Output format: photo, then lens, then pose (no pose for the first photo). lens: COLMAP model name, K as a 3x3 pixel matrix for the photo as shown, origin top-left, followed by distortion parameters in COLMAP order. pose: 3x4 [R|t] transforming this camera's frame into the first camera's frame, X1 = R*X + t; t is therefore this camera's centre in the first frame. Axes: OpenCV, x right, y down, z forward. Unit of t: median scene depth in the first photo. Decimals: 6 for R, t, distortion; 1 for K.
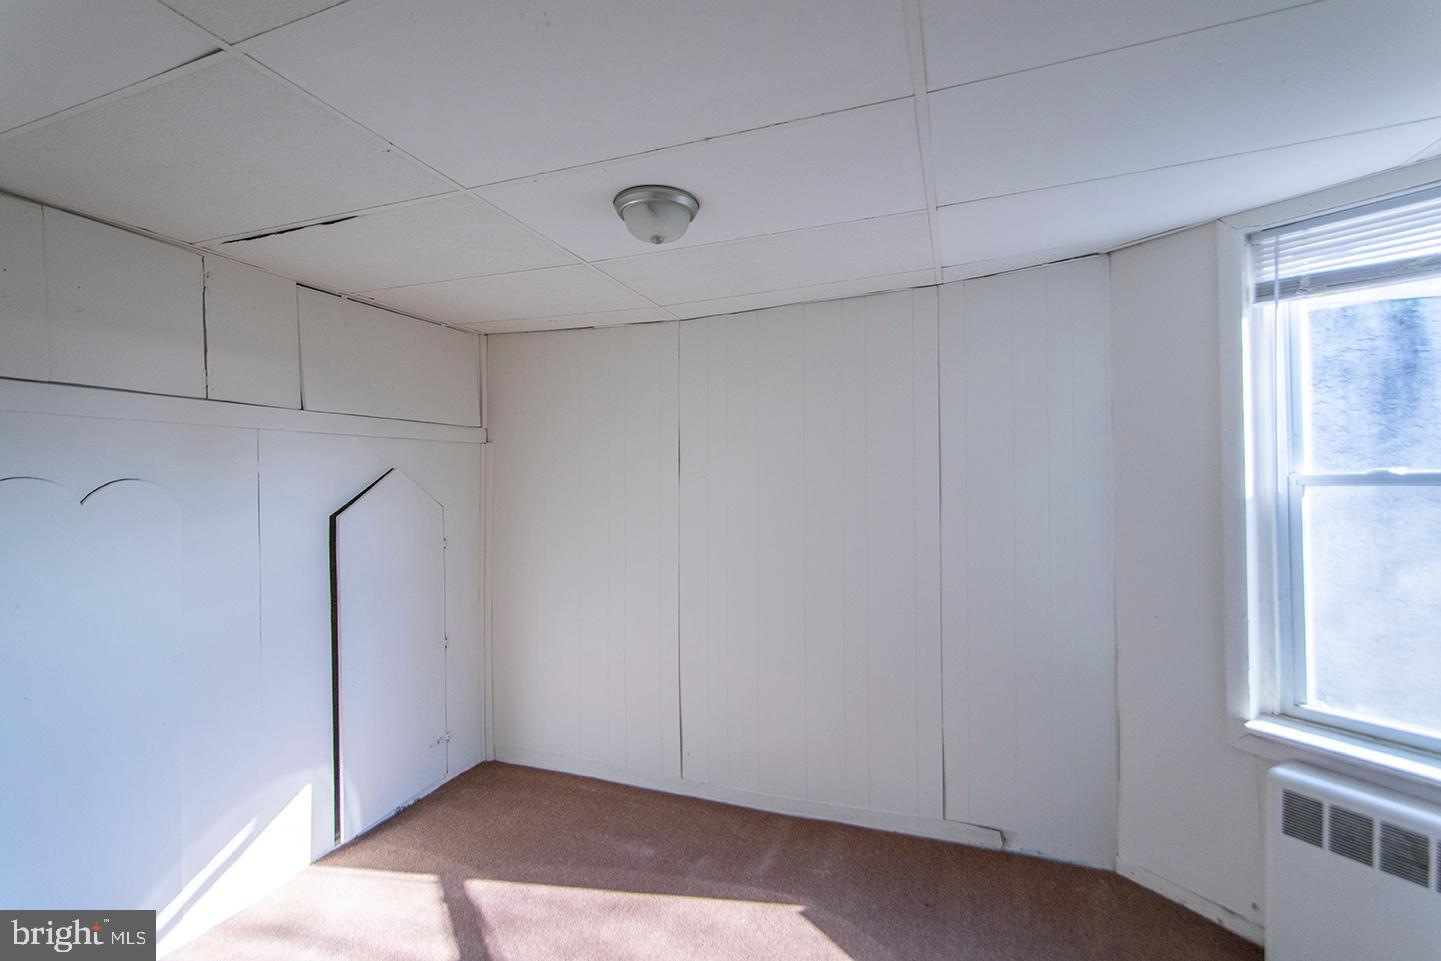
lens RADIAL K [[628.5, 0, 720.5], [0, 628.5, 480.5], [0, 0, 1]] dist [-0.005288, -0.000291]
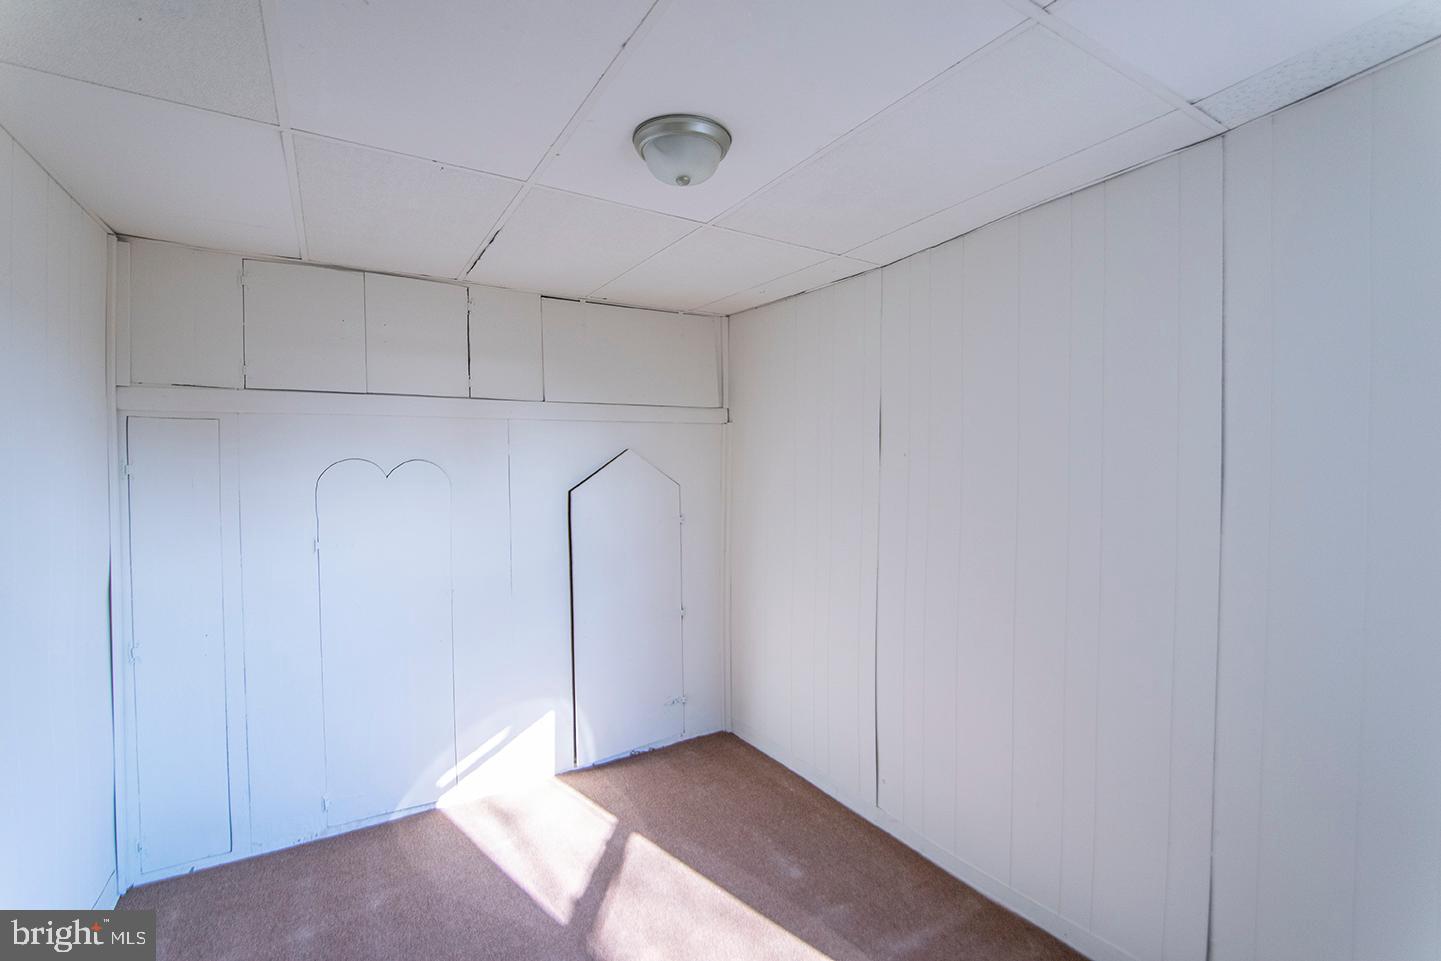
lens RADIAL K [[641.3, 0, 720.5], [0, 641.3, 480.5], [0, 0, 1]] dist [-0.035310, 0.001043]
pose [[0.791919, 0.015721, -0.610424, 0.335120], [0.003152, 0.999550, 0.029832, 0.002964], [0.610618, -0.025548, 0.791513, 0.226650]]
